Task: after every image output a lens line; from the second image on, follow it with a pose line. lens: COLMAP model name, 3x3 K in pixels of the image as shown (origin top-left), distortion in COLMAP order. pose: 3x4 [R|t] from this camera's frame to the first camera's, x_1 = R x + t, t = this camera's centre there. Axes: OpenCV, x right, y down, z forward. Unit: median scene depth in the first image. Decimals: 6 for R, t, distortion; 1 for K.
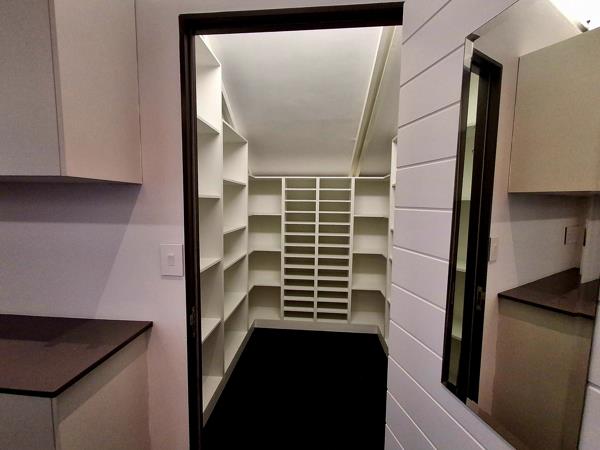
lens RADIAL K [[270.3, 0, 292.5], [0, 270.3, 224.7], [0, 0, 1]] dist [-0.000337, 0.000552]
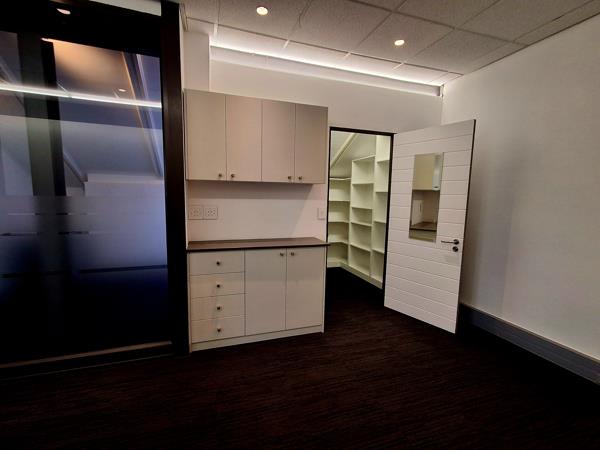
lens RADIAL K [[270.3, 0, 292.5], [0, 270.3, 224.7], [0, 0, 1]] dist [-0.000337, 0.000552]
pose [[0.921804, -0.038101, 0.385780, -1.762155], [0.027385, 0.999072, 0.033238, 0.149593], [-0.386689, -0.020074, 0.921992, -1.371213]]
